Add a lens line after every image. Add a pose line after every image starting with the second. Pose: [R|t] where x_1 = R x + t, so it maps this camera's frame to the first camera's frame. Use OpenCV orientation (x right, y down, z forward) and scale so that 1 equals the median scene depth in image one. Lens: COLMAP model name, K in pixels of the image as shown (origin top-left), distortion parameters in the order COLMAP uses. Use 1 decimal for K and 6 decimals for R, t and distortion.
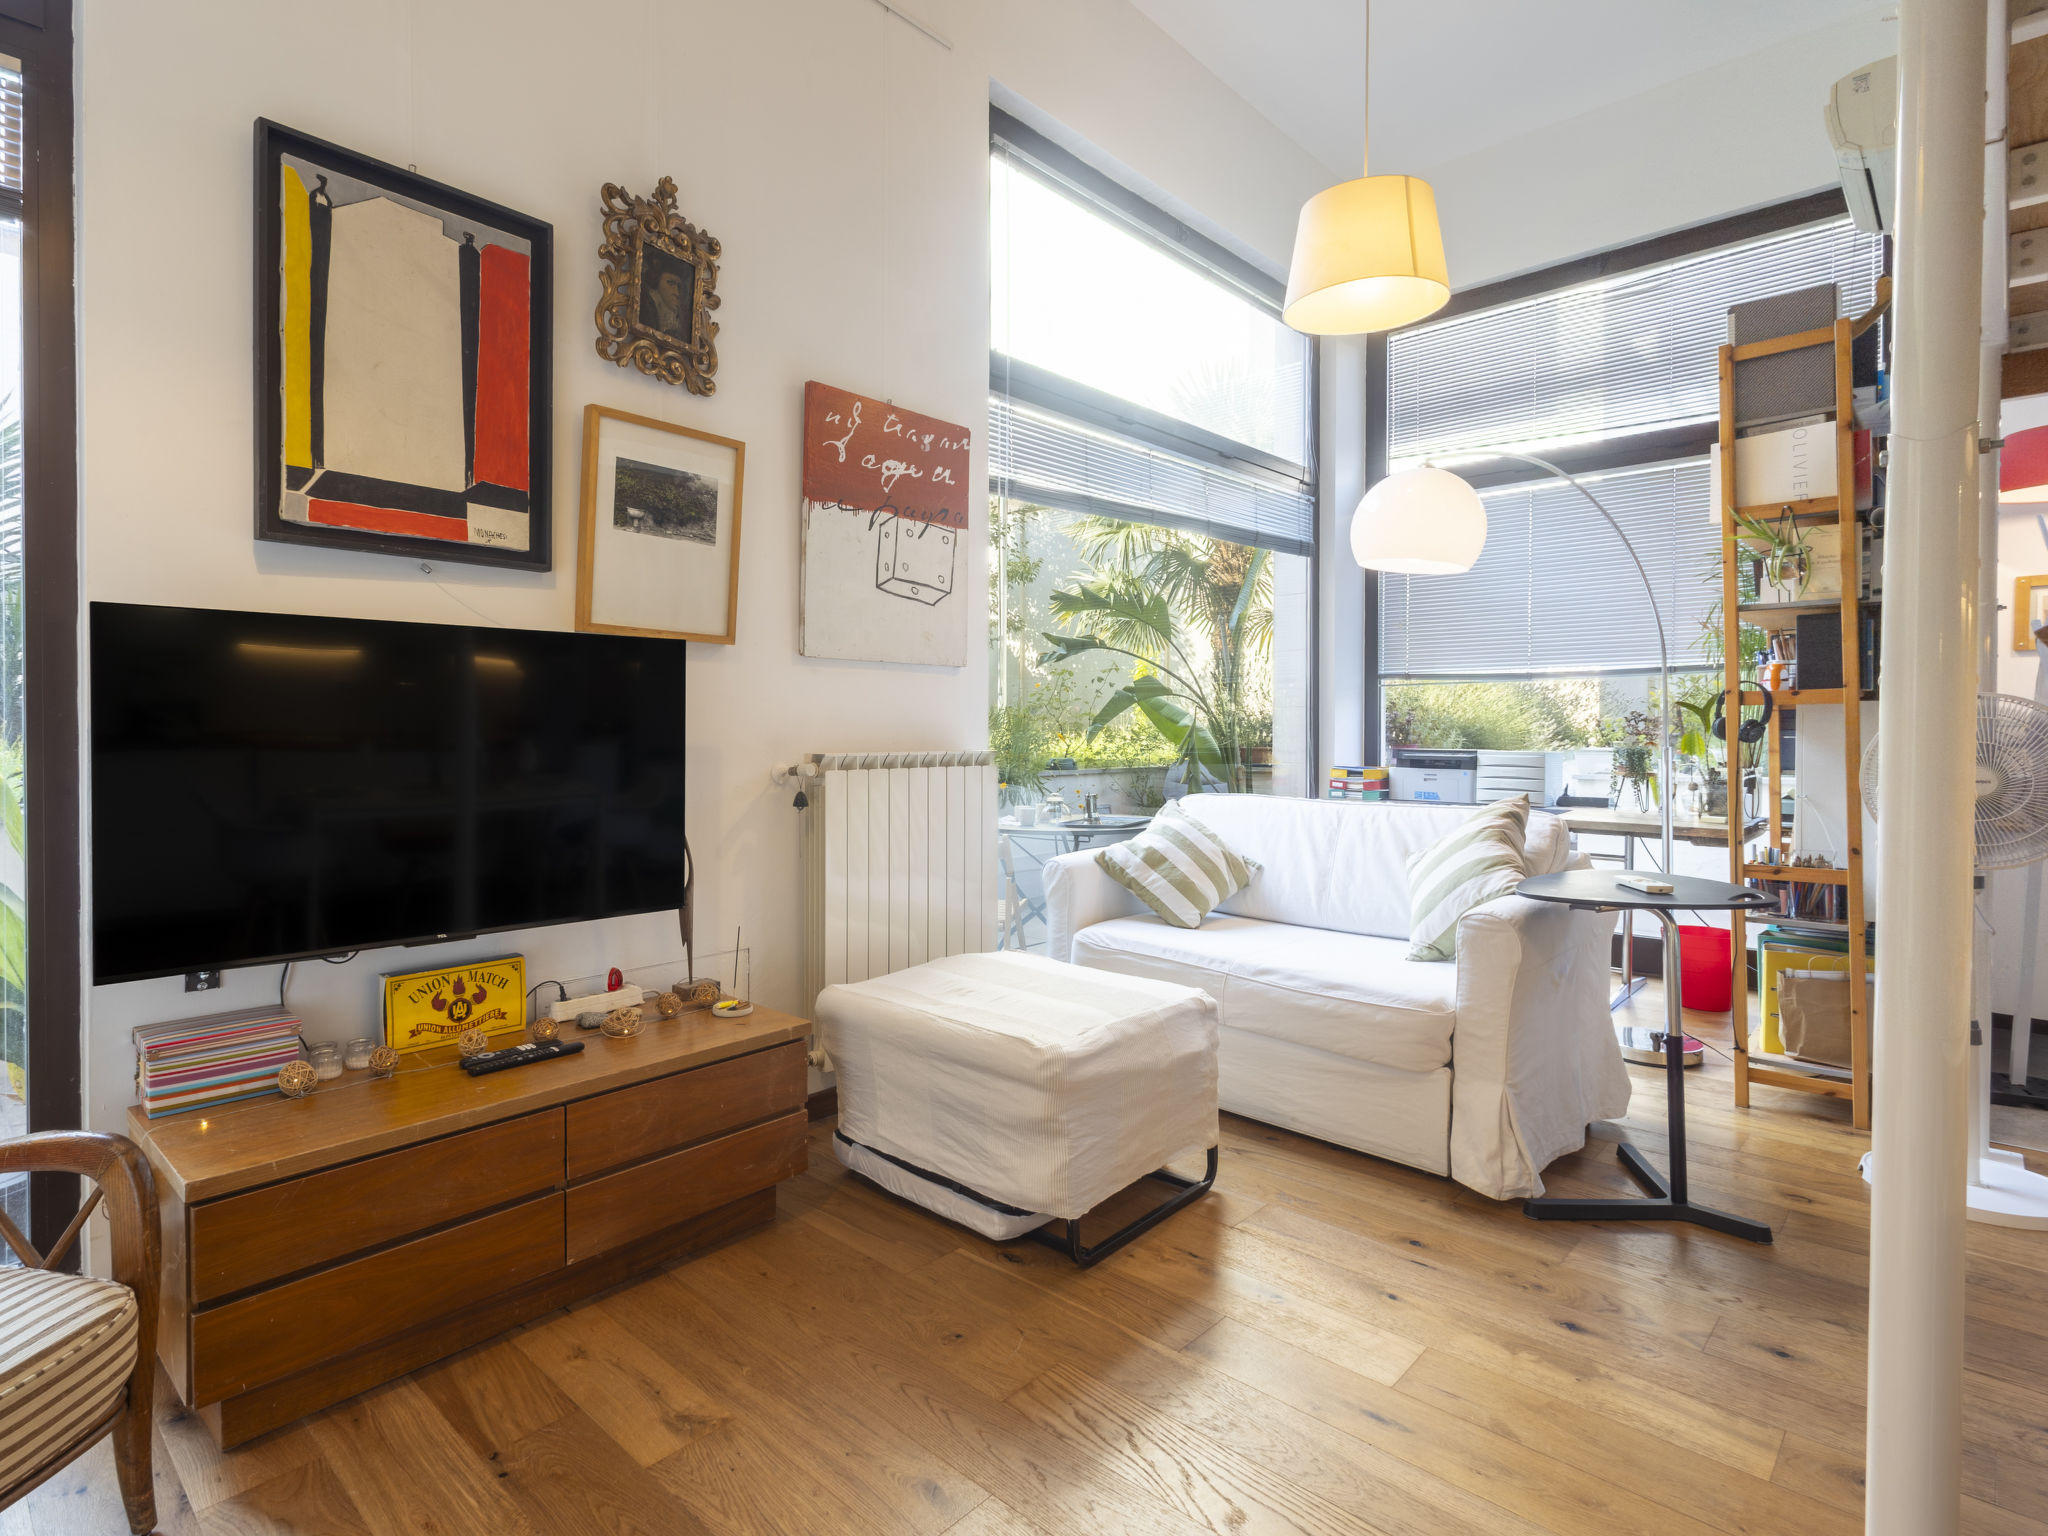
lens RADIAL K [[1066.0, 0, 946.0], [0, 1066.0, 753.5], [0, 0, 1]] dist [0.001231, 0.001006]
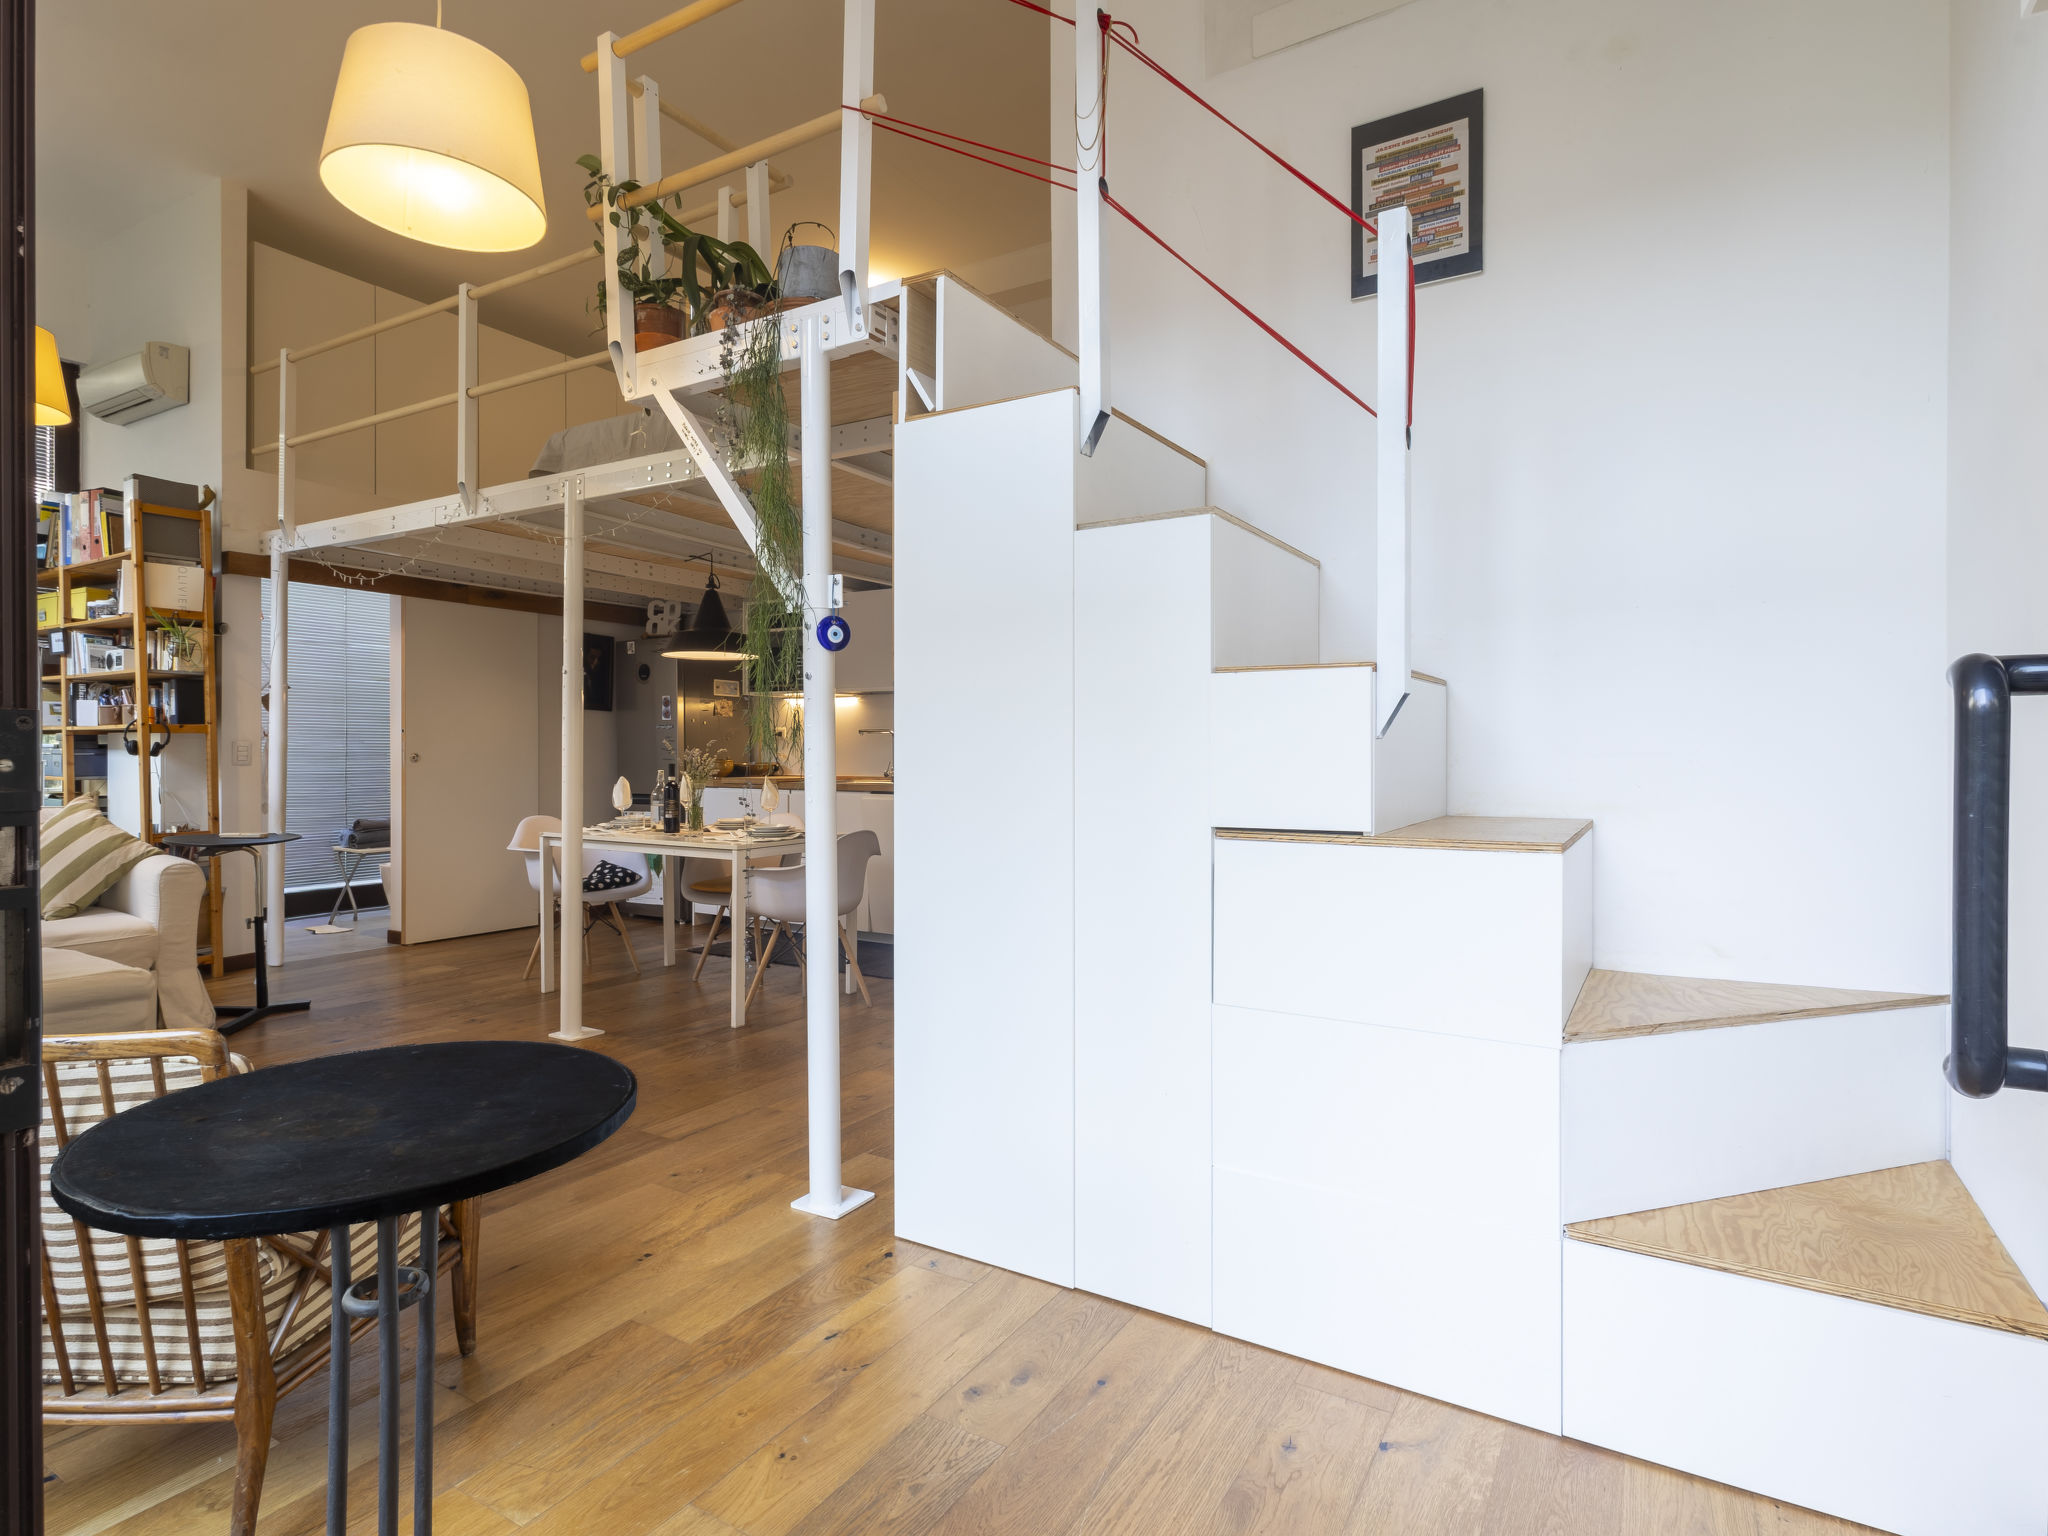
lens RADIAL K [[1091.9, 0, 1078.5], [0, 1091.9, 735.0], [0, 0, 1]] dist [0.003473, -0.000312]
pose [[-0.259842, 0.015520, 0.965526, -1.230026], [0.016519, 0.999796, -0.011626, -0.001568], [-0.965510, 0.012929, -0.260046, 0.109225]]
